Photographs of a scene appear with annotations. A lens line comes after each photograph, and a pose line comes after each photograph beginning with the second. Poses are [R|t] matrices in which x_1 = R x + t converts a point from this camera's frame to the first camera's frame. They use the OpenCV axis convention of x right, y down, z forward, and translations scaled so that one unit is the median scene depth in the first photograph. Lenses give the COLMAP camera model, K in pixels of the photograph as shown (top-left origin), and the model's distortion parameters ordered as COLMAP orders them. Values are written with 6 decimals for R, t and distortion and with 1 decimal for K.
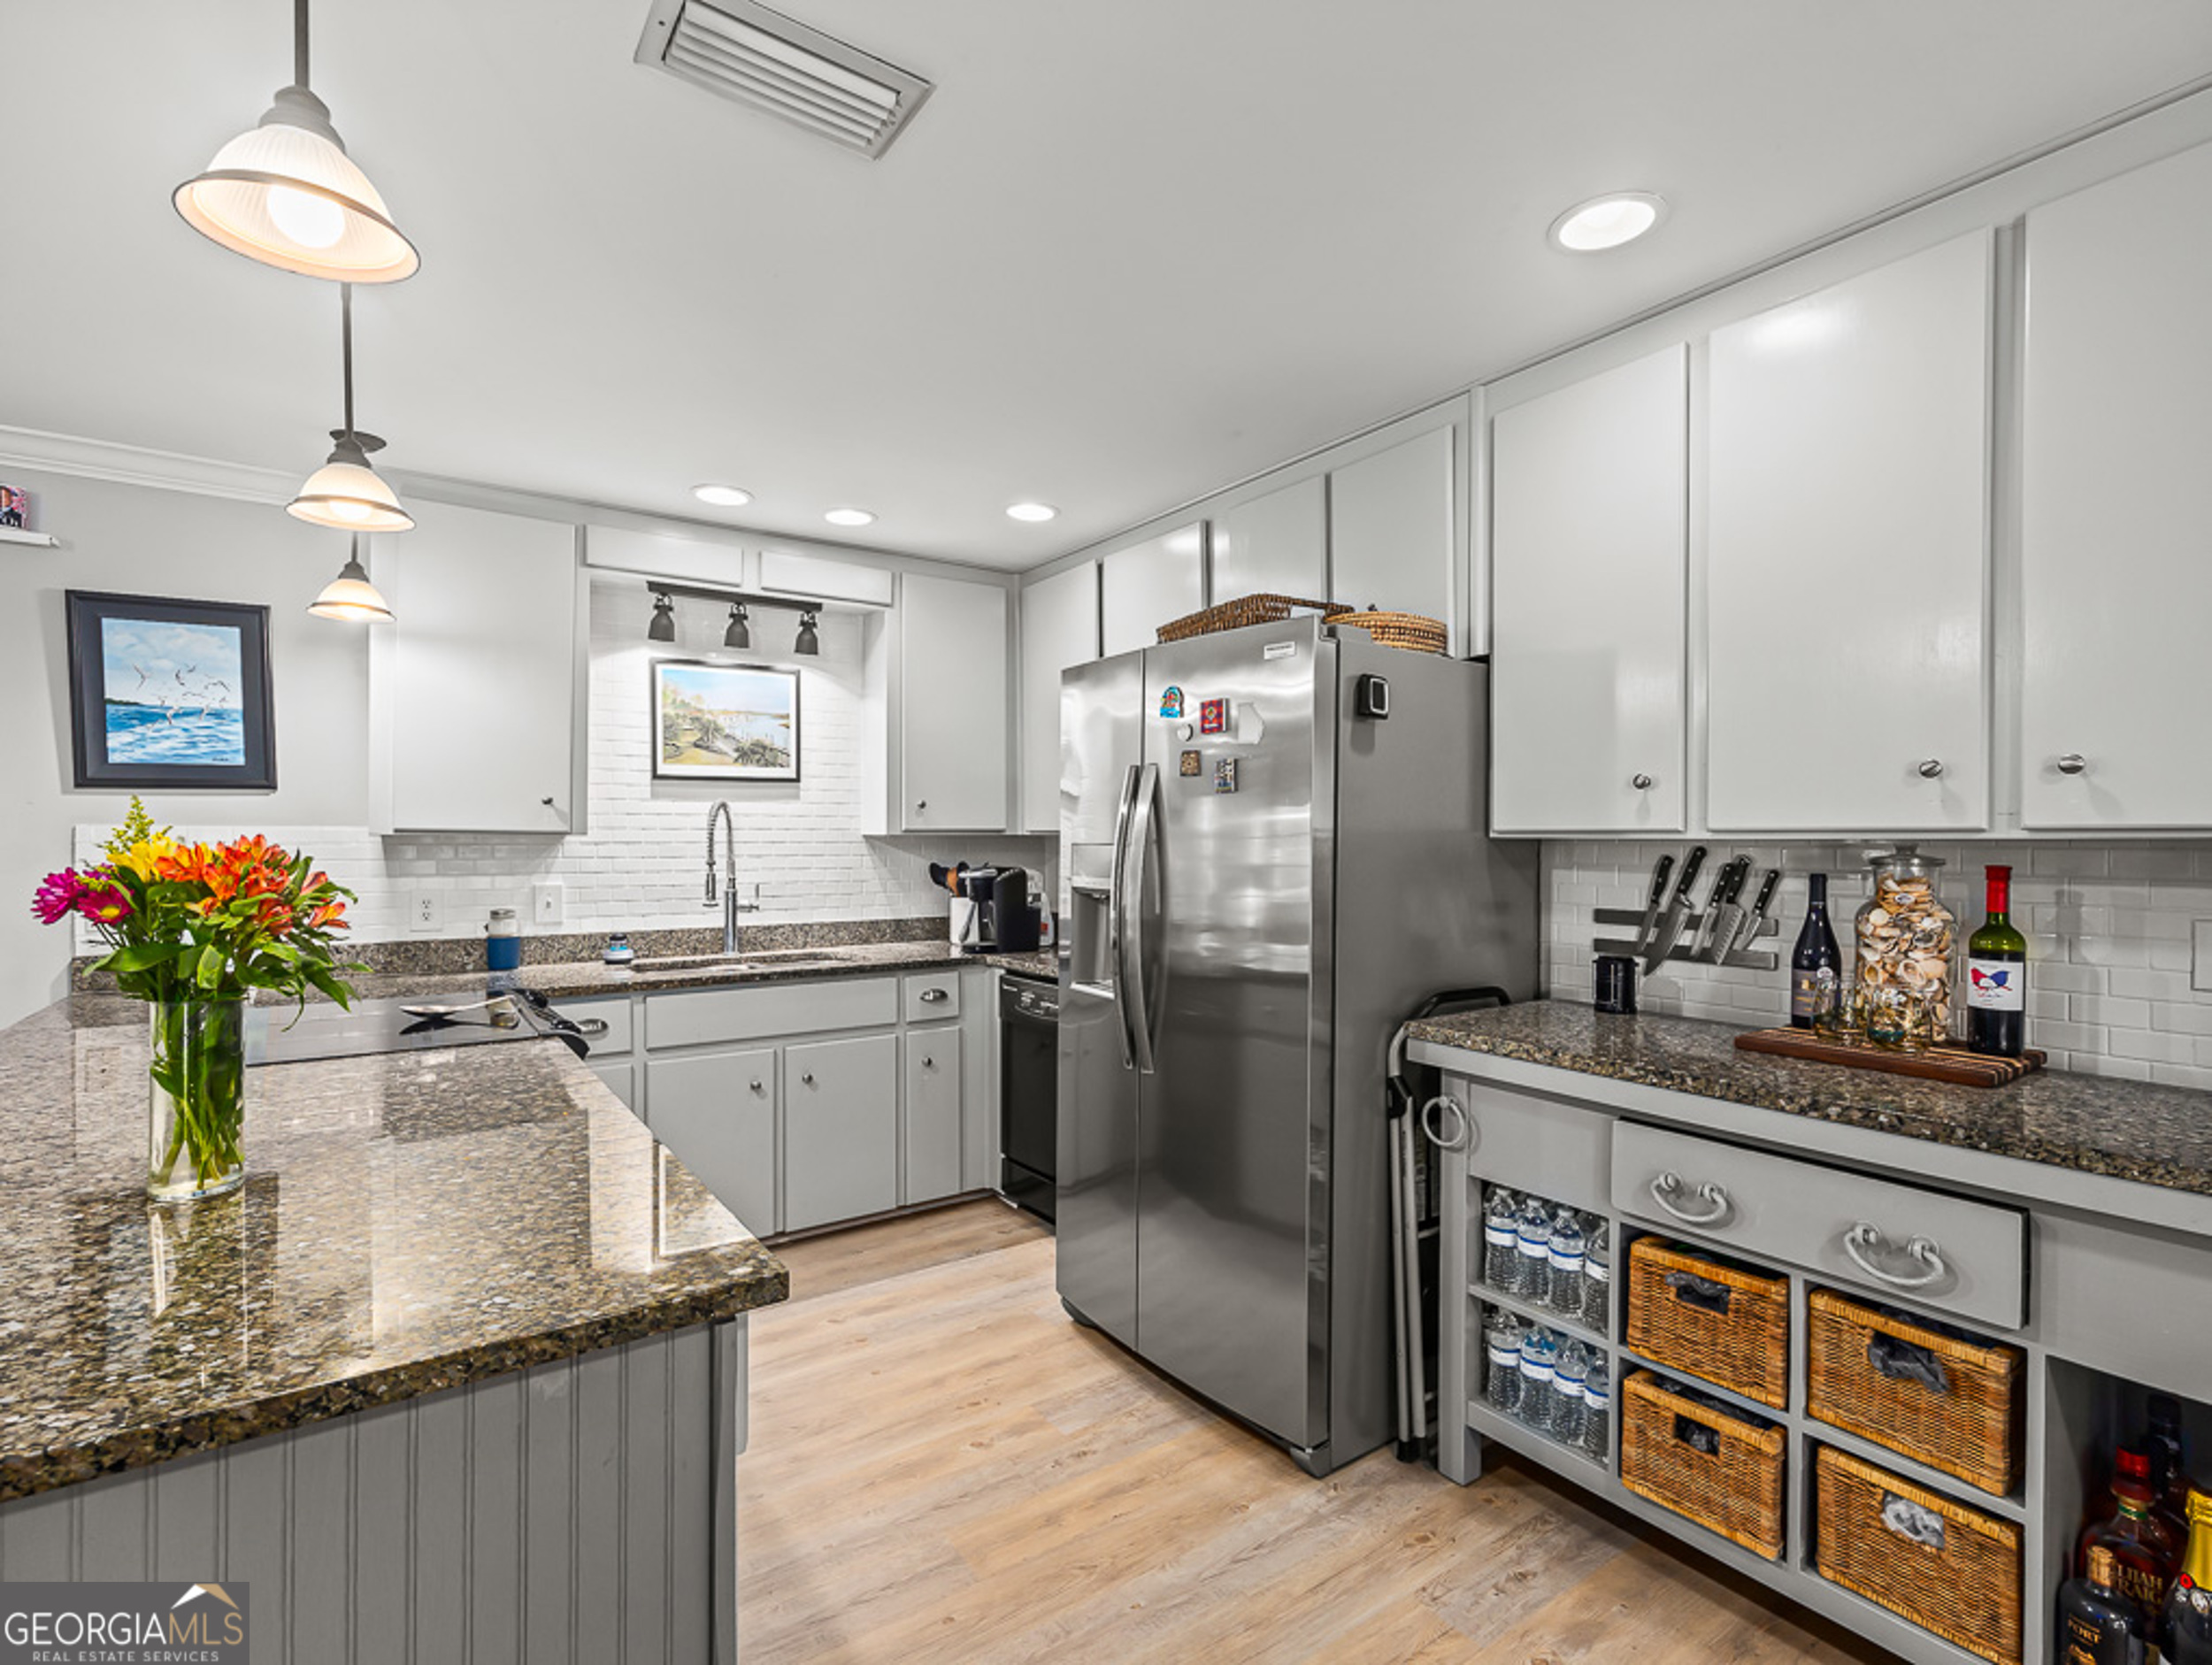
lens RADIAL K [[1003.3, 0, 1106.0], [0, 1003.3, 832.5], [0, 0, 1]] dist [0.000495, -0.000165]
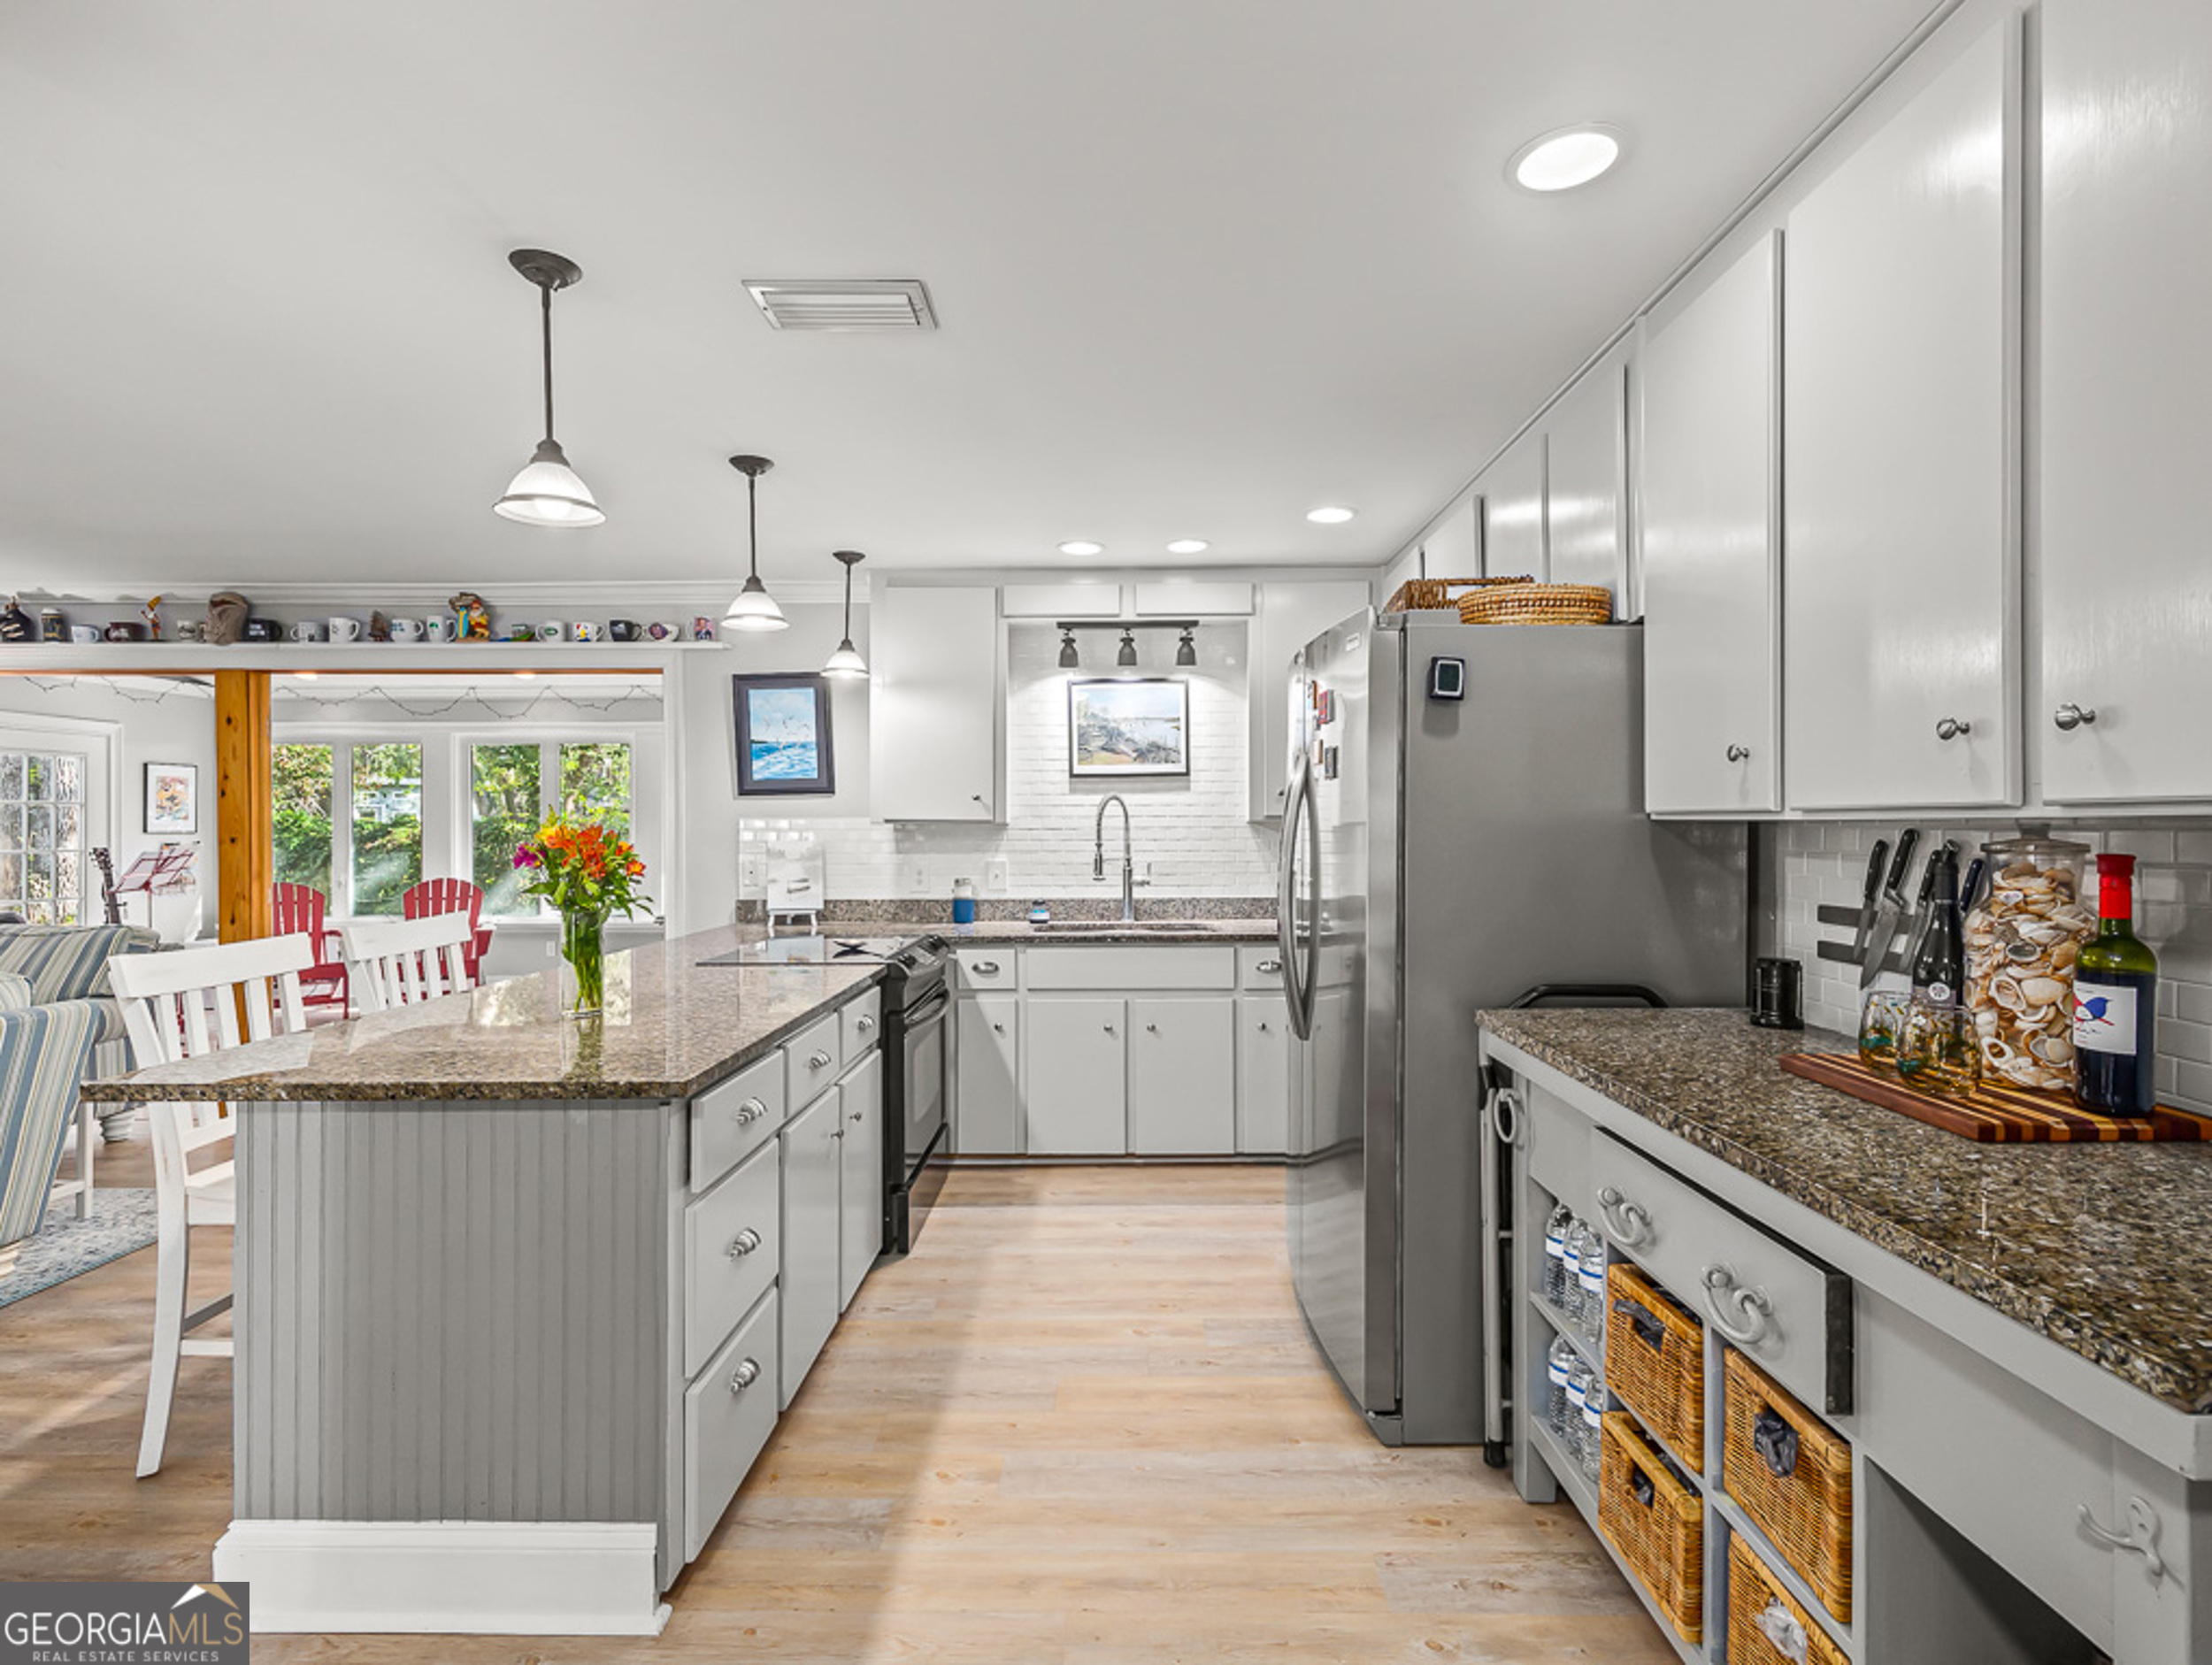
lens RADIAL K [[992.9, 0, 1113.7], [0, 992.9, 814.3], [0, 0, 1]] dist [0.004708, -0.001179]
pose [[0.833799, -0.011588, -0.551946, 0.339753], [0.009698, 0.999933, -0.006343, 0.001010], [0.551983, -0.000064, 0.833855, -0.001363]]
